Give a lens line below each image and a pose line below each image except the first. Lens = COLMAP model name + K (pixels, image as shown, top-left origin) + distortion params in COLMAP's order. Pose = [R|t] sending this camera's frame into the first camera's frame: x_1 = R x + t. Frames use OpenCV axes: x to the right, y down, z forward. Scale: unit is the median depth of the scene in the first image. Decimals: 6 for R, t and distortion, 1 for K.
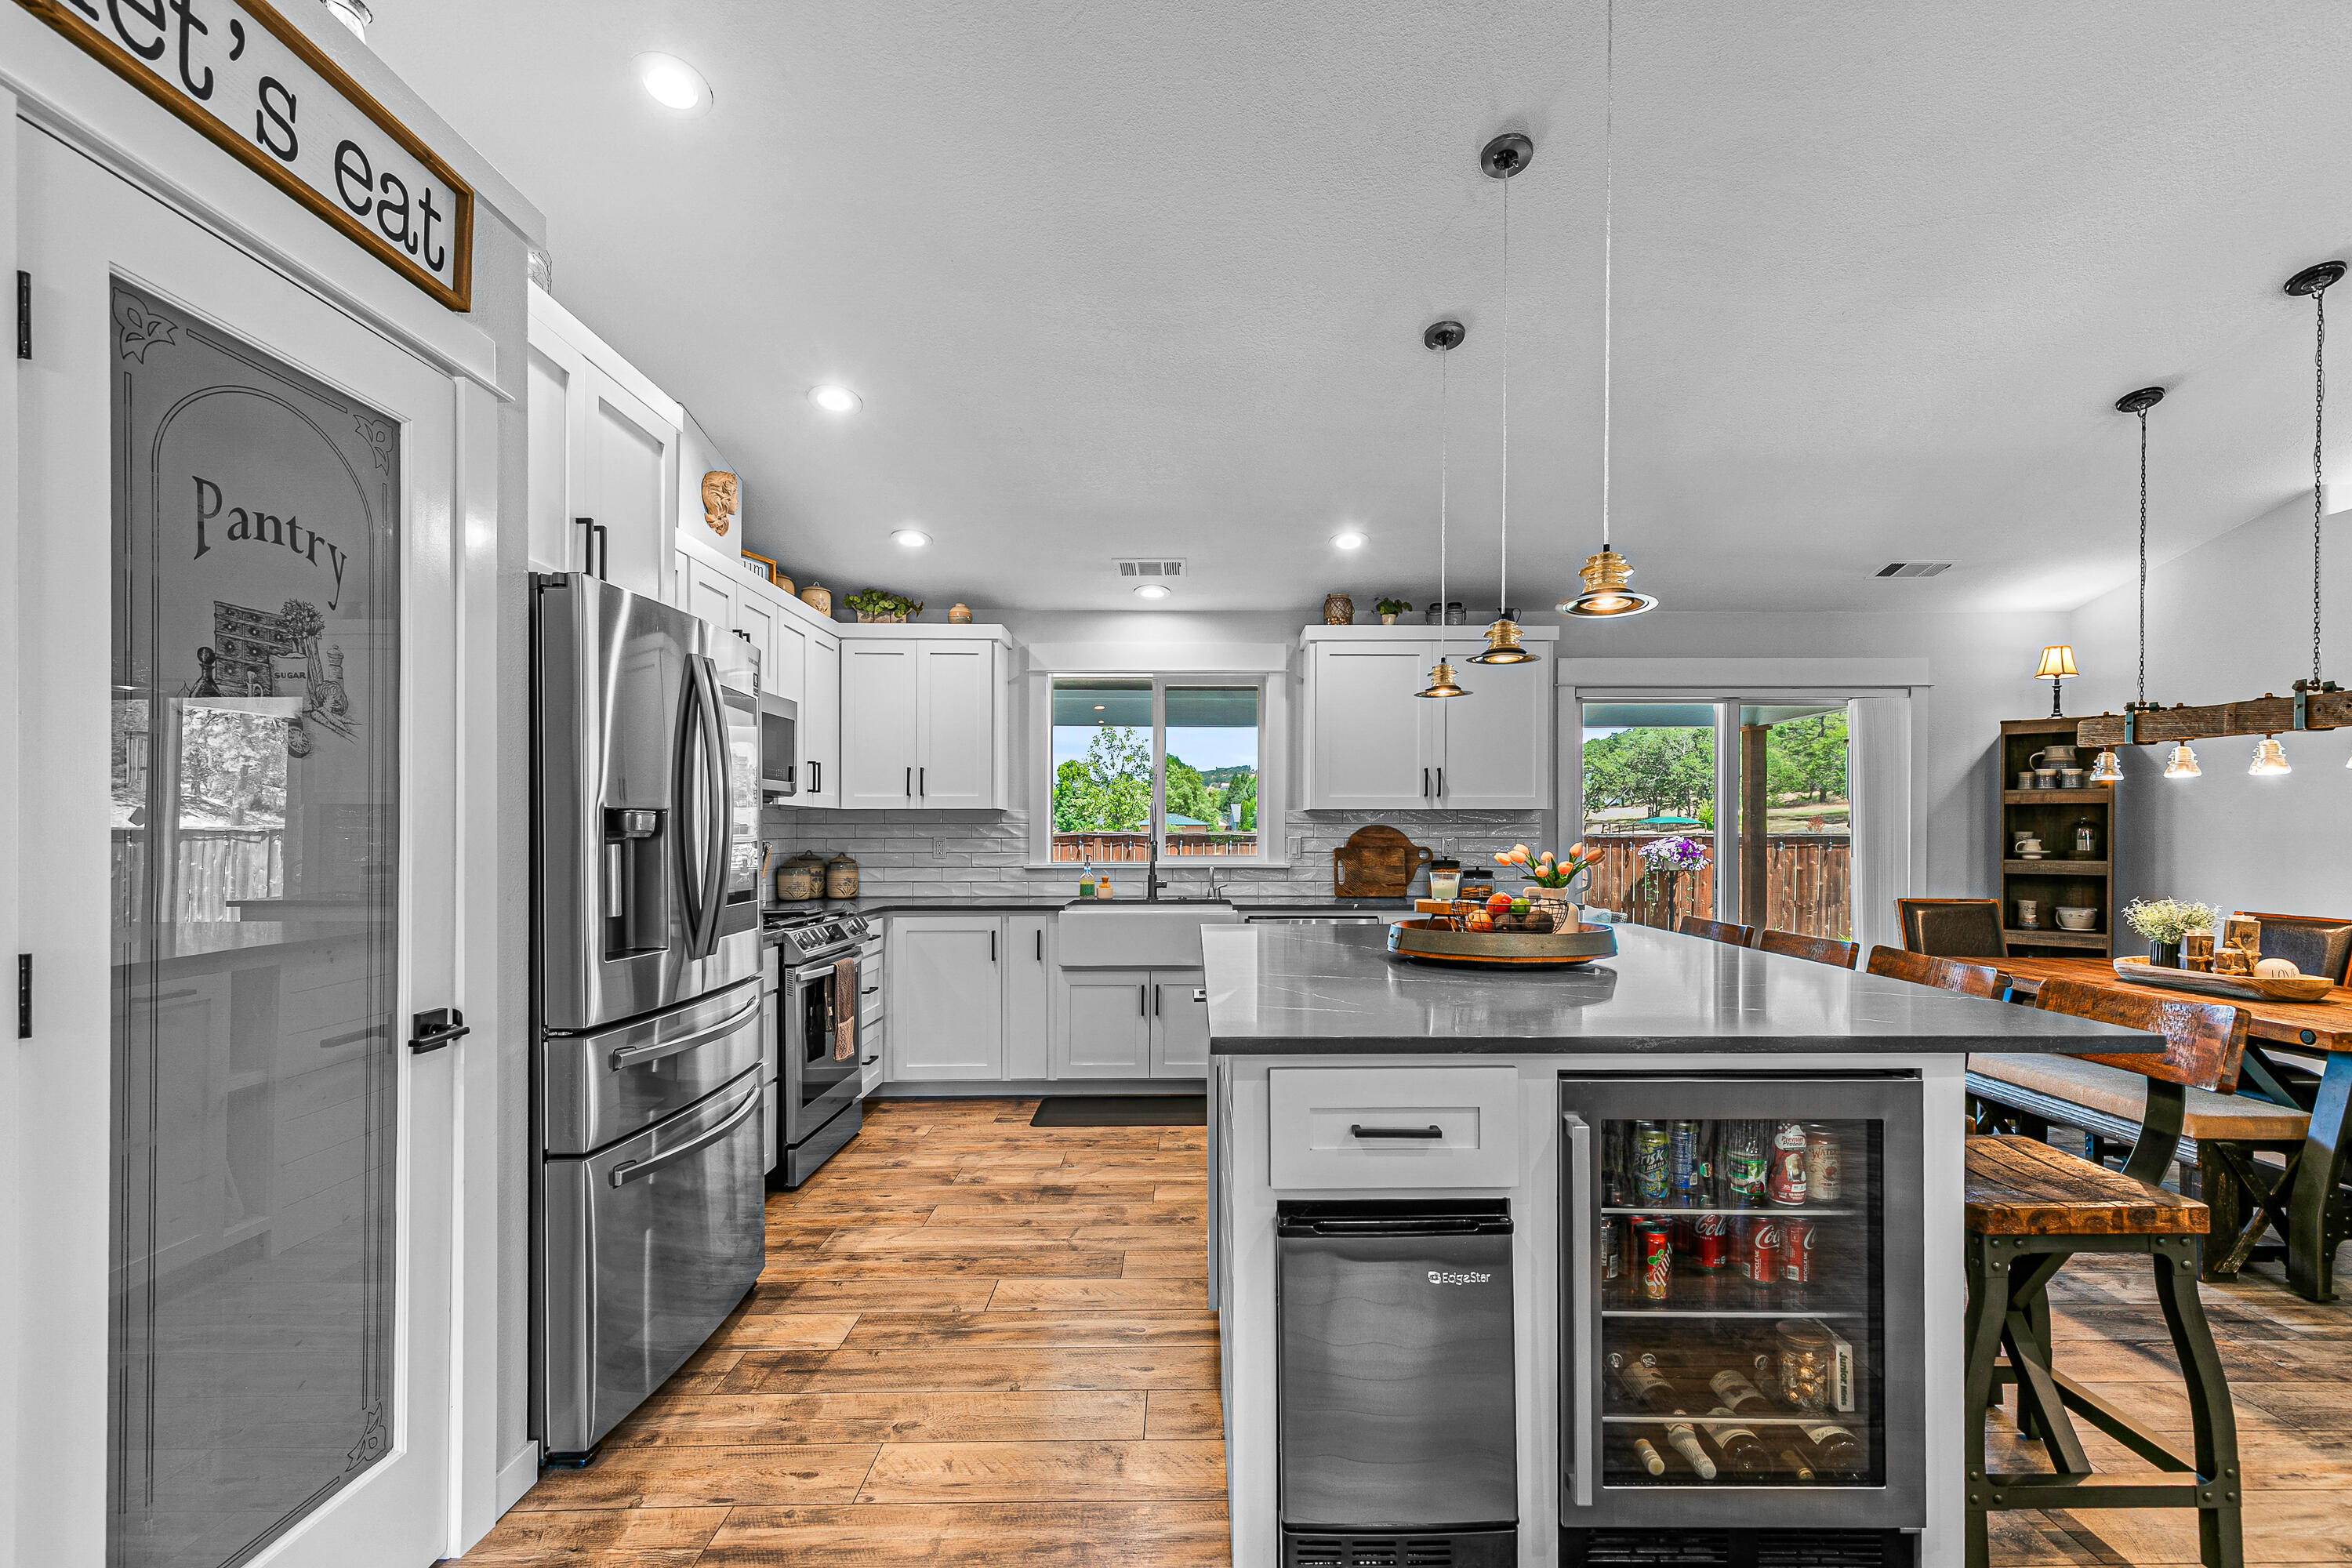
lens RADIAL K [[1093.0, 0, 1217.5], [0, 1093.0, 835.8], [0, 0, 1]] dist [0.009743, 0.000273]
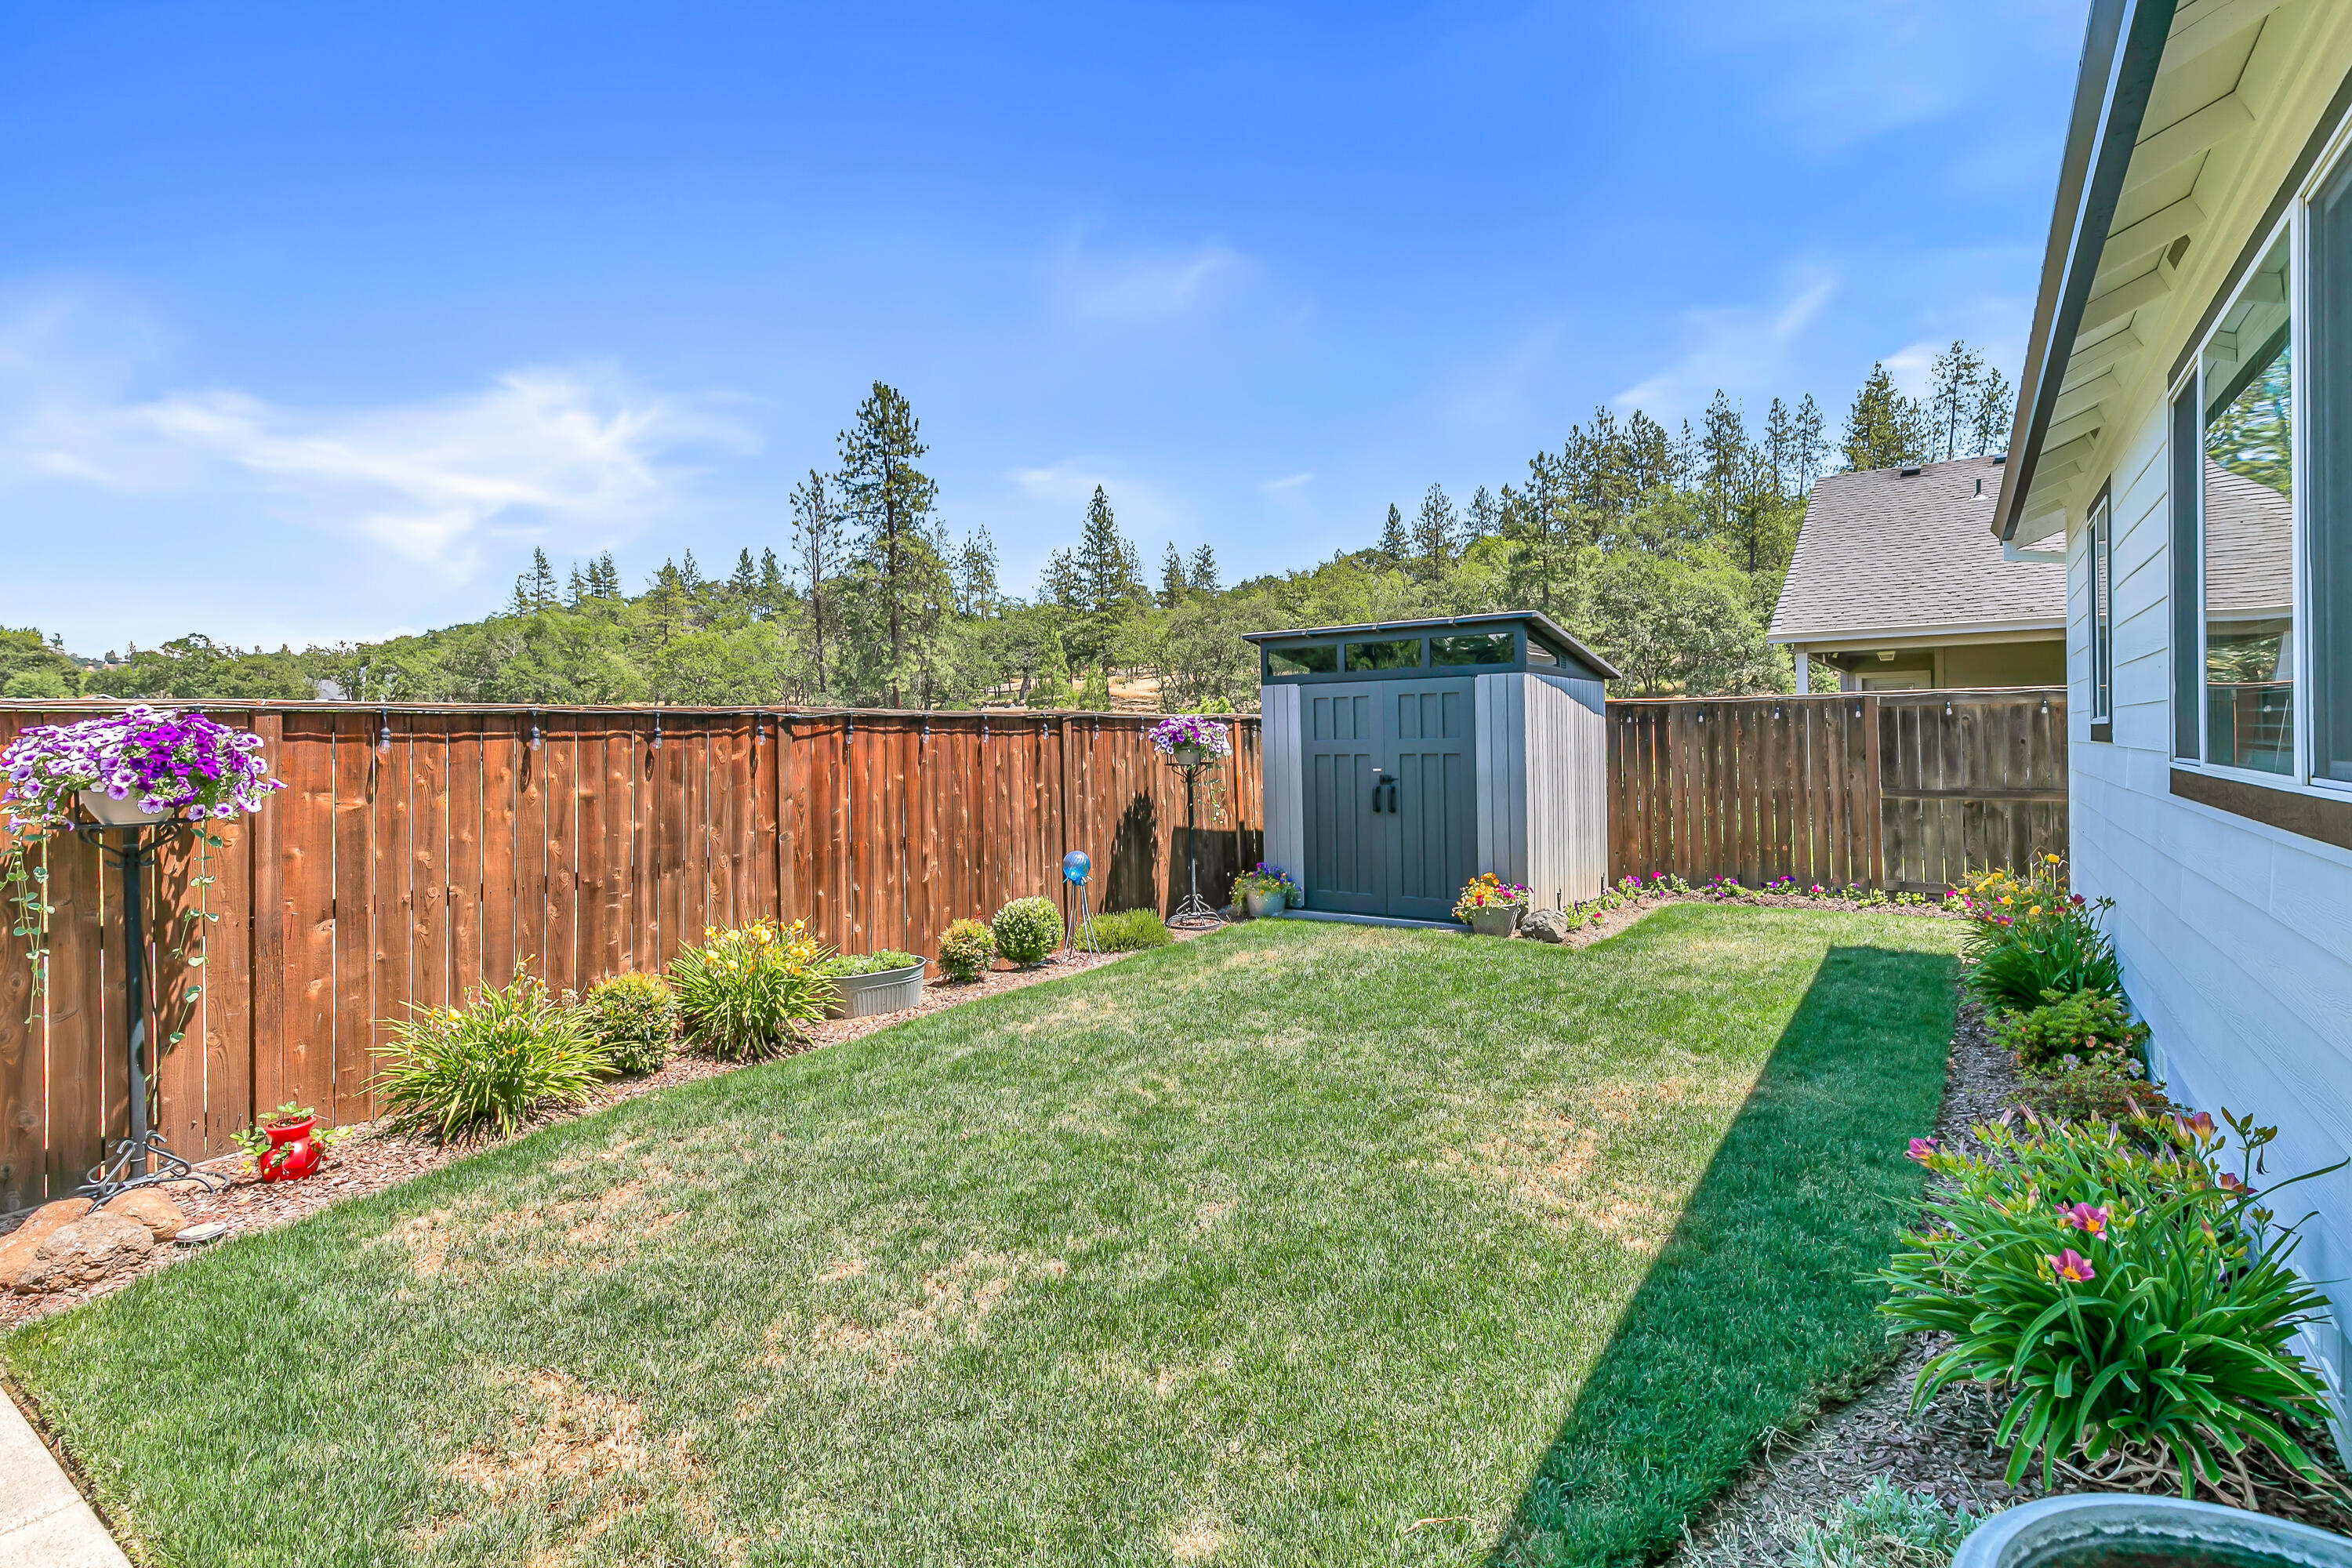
lens RADIAL K [[1093.0, 0, 1176.8], [0, 1093.0, 754.6], [0, 0, 1]] dist [0.009743, 0.000273]
pose [[0.590759, -0.023149, 0.806516, 0.805704], [0.017557, 0.999720, 0.015834, 0.031860], [-0.806657, 0.004806, 0.591001, 1.410266]]
